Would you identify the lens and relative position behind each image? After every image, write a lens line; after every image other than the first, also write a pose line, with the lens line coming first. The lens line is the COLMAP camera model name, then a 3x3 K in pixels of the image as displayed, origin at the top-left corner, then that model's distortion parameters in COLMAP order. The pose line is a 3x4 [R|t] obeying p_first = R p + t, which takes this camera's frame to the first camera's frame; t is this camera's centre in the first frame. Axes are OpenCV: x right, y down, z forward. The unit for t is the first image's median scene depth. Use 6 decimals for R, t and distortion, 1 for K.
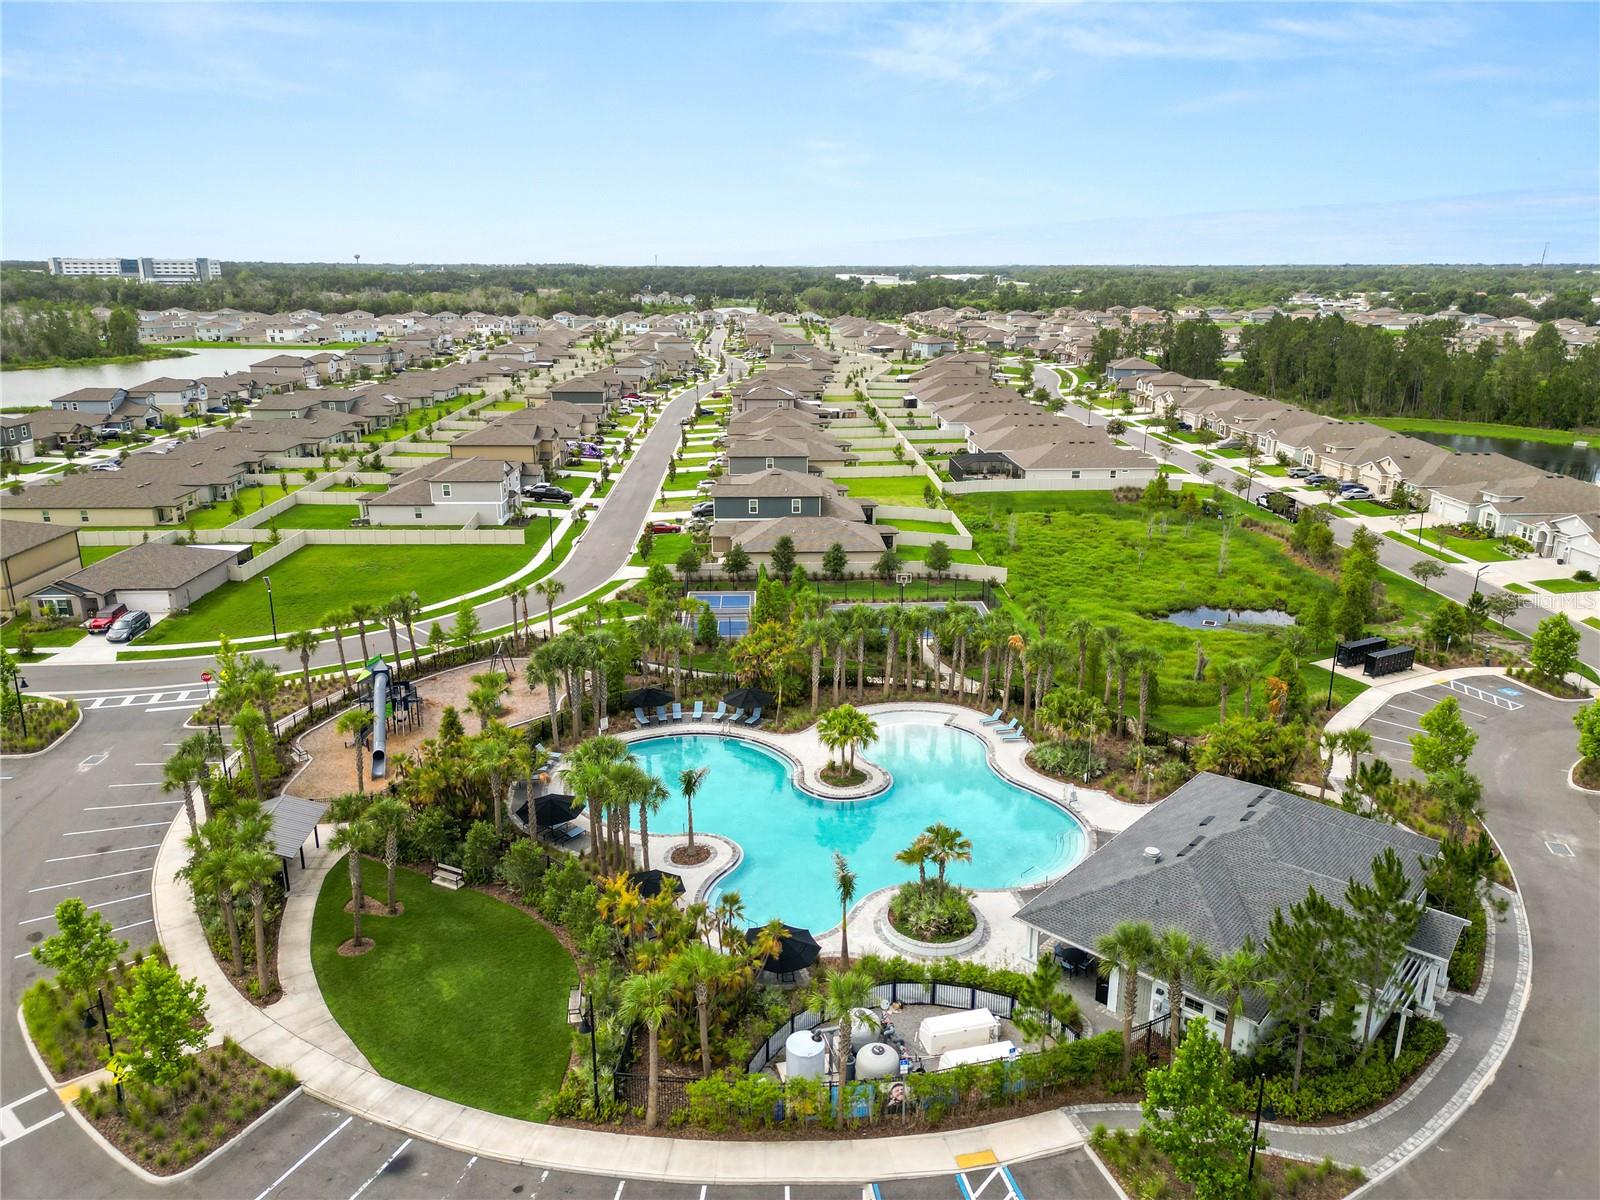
lens RADIAL K [[1120.7, 0, 800.0], [0, 1120.7, 600.0], [0, 0, 1]] dist [0.087070, -0.105628]
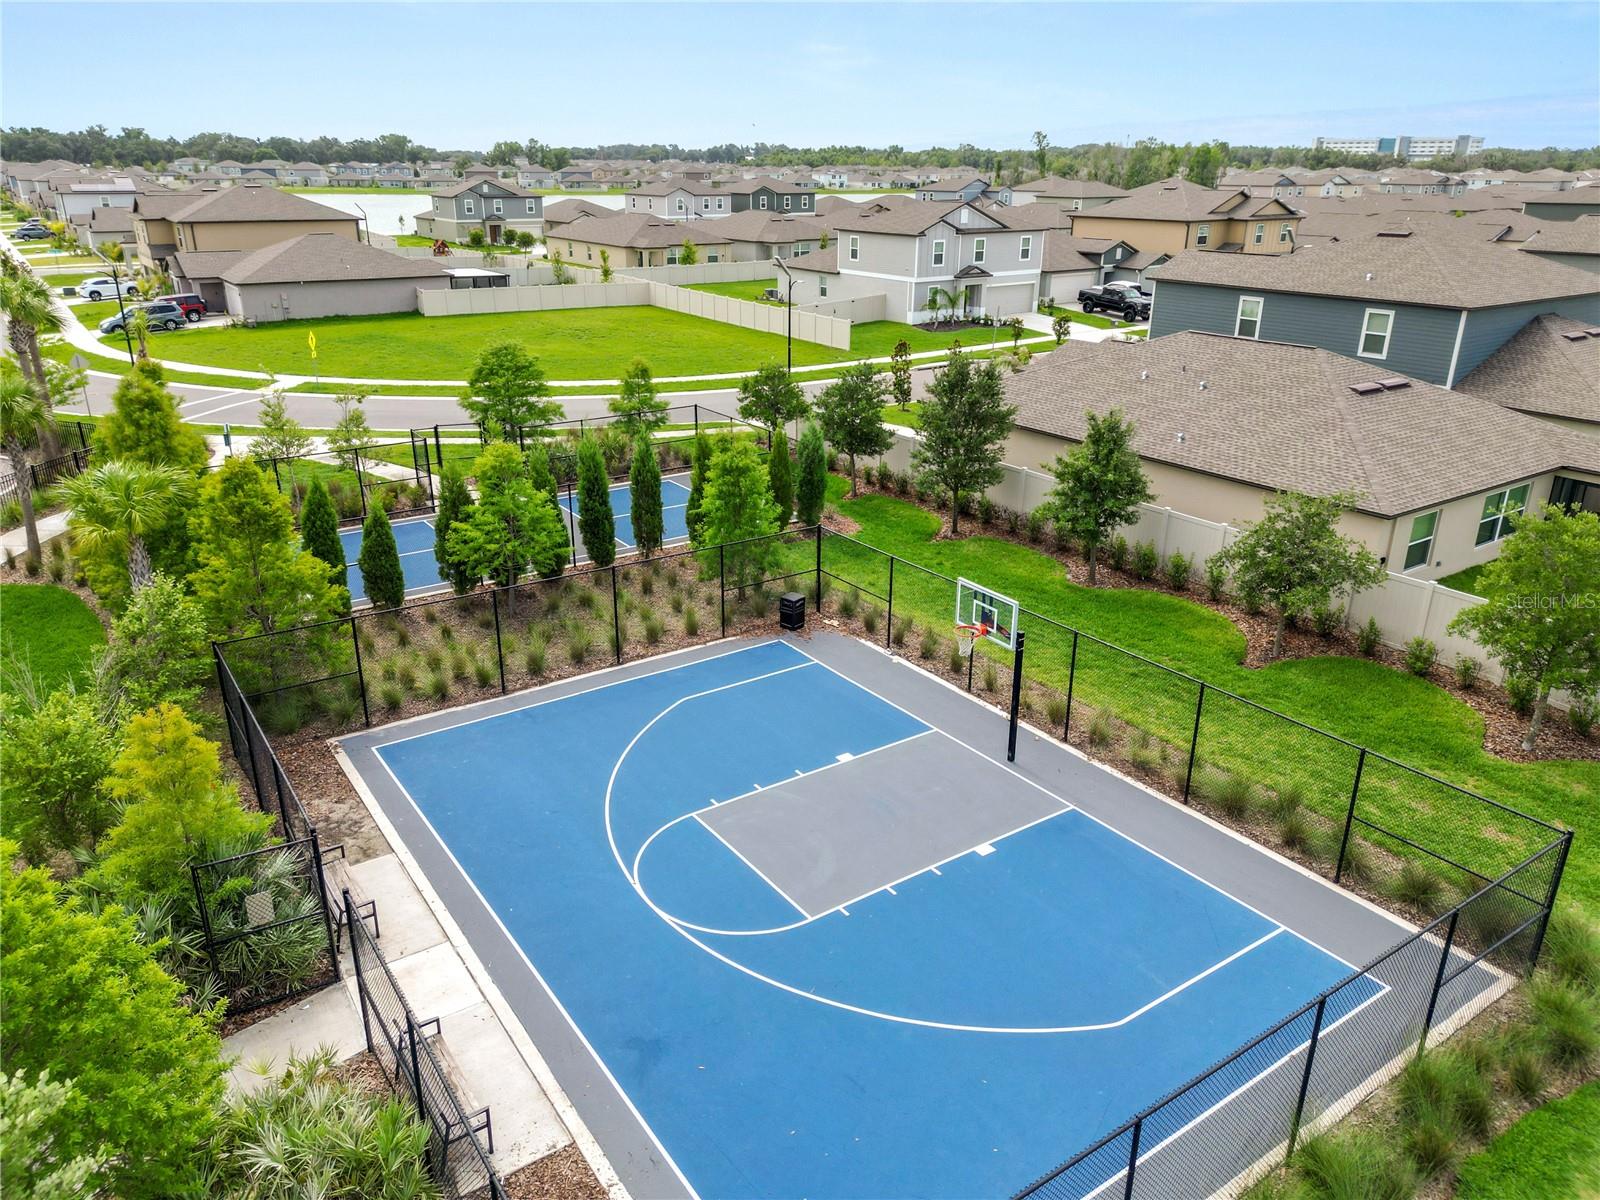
lens RADIAL K [[1120.7, 0, 800.0], [0, 1120.7, 600.0], [0, 0, 1]] dist [0.087070, -0.105628]
pose [[0.537537, 0.304264, -0.786433, 0.124150], [-0.242617, 0.949001, 0.201329, -0.028035], [0.807584, 0.082580, 0.583943, 0.496168]]
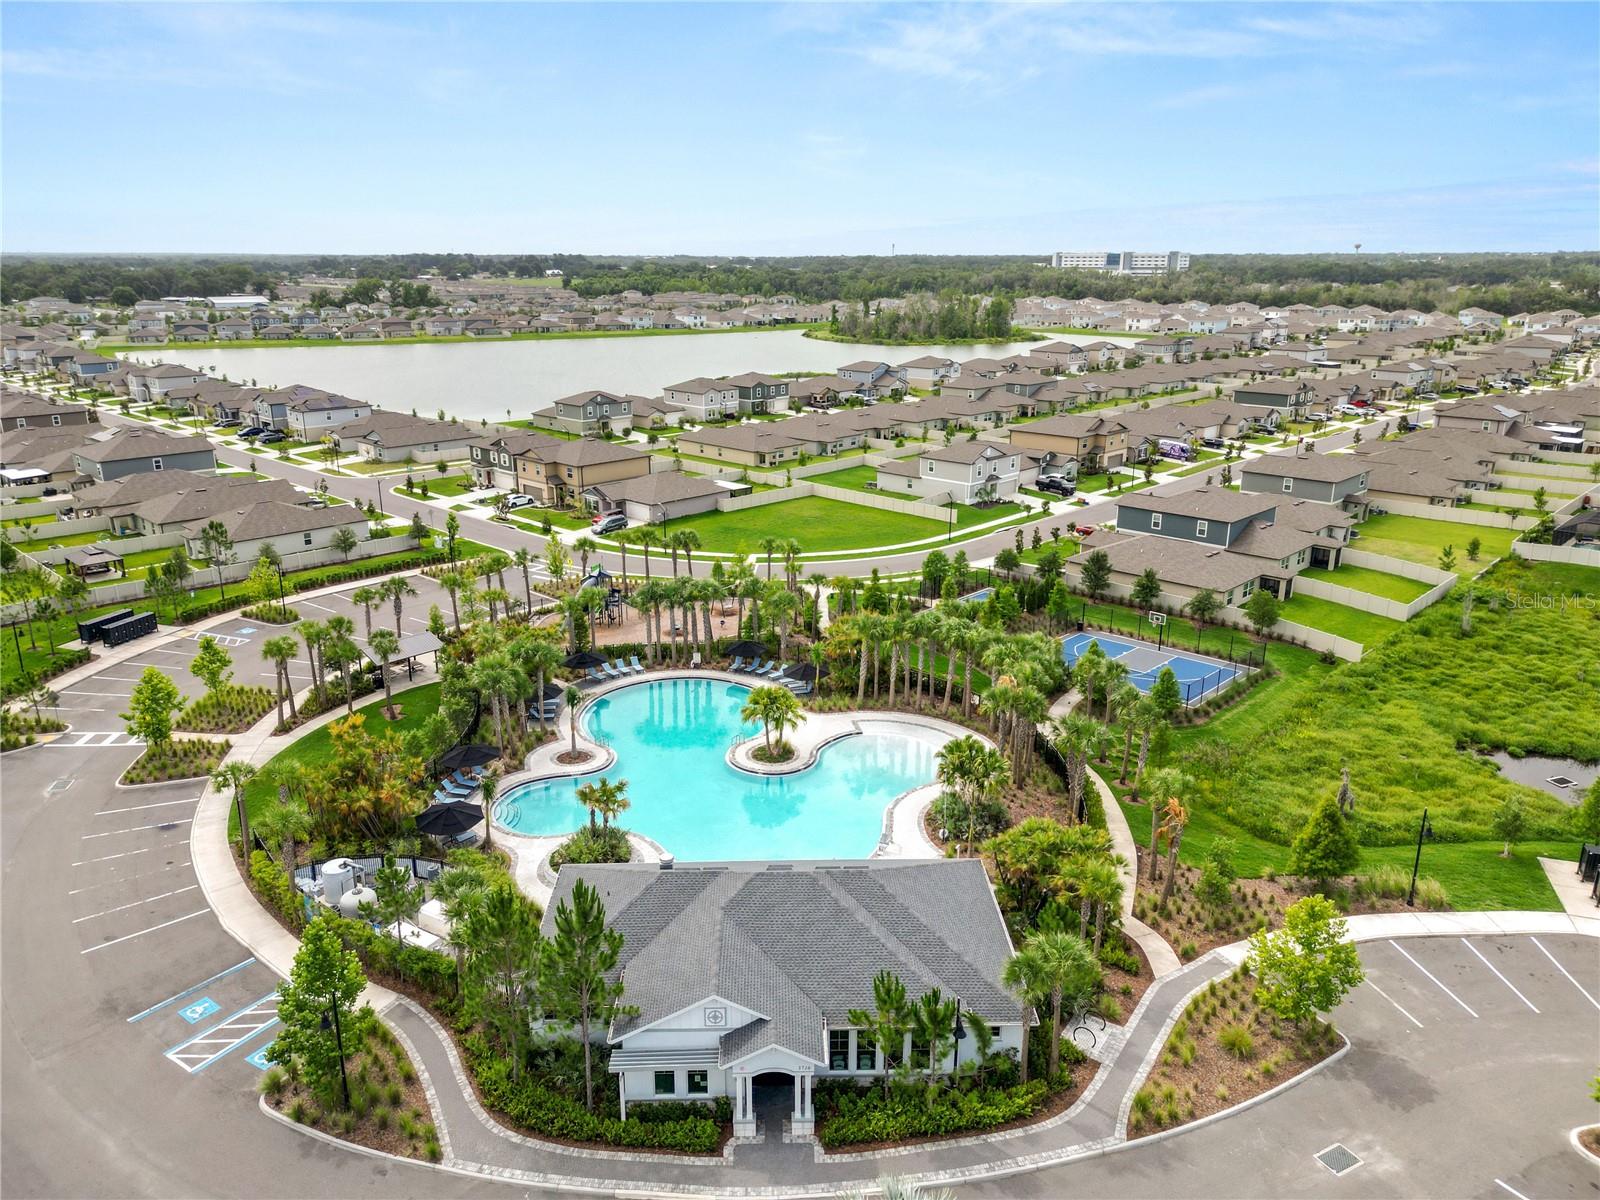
lens RADIAL K [[1120.7, 0, 800.0], [0, 1120.7, 600.0], [0, 0, 1]] dist [0.087070, -0.105628]
pose [[0.690361, 0.207549, -0.693055, 0.290628], [-0.202298, 0.975132, 0.090511, -0.031765], [0.694606, 0.077719, 0.715180, 0.098569]]
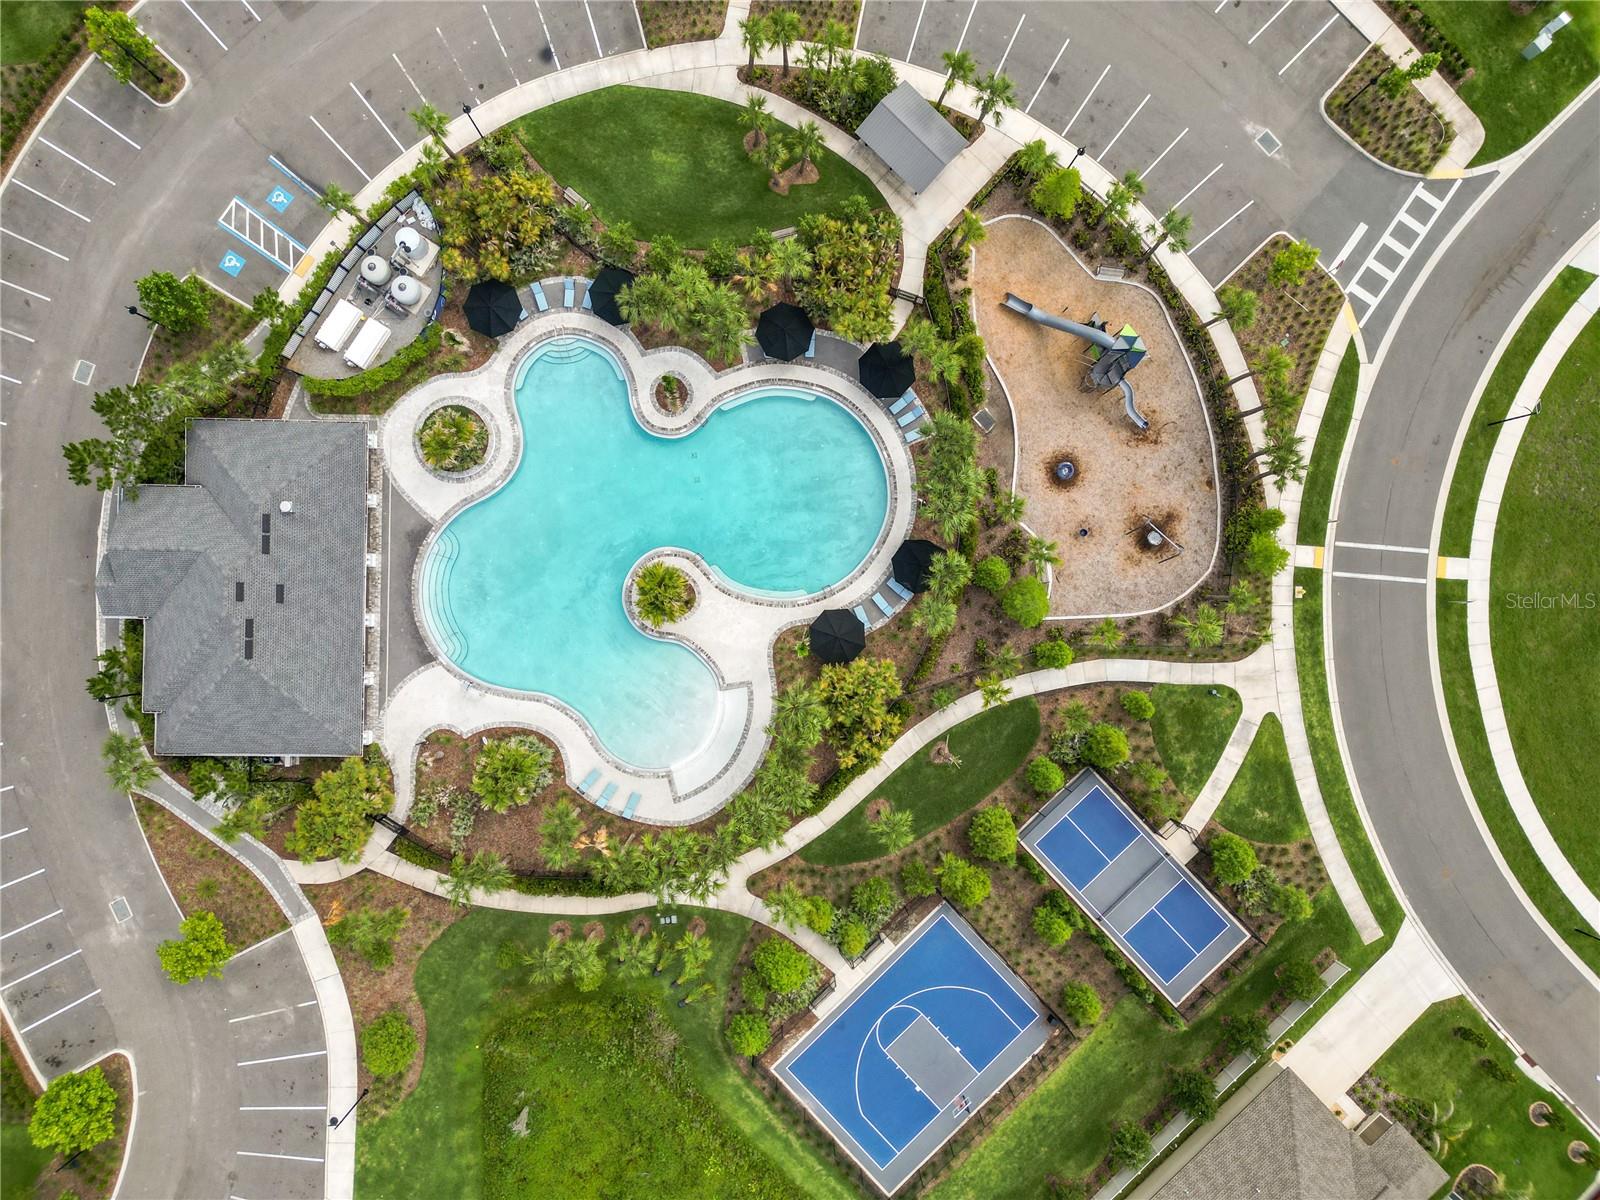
lens RADIAL K [[1120.7, 0, 800.0], [0, 1120.7, 600.0], [0, 0, 1]] dist [0.087070, -0.105628]
pose [[-0.752824, 0.658047, -0.015180, -0.012986], [-0.197023, -0.203274, 0.959094, -0.329528], [0.628044, 0.725020, 0.282680, 0.303375]]
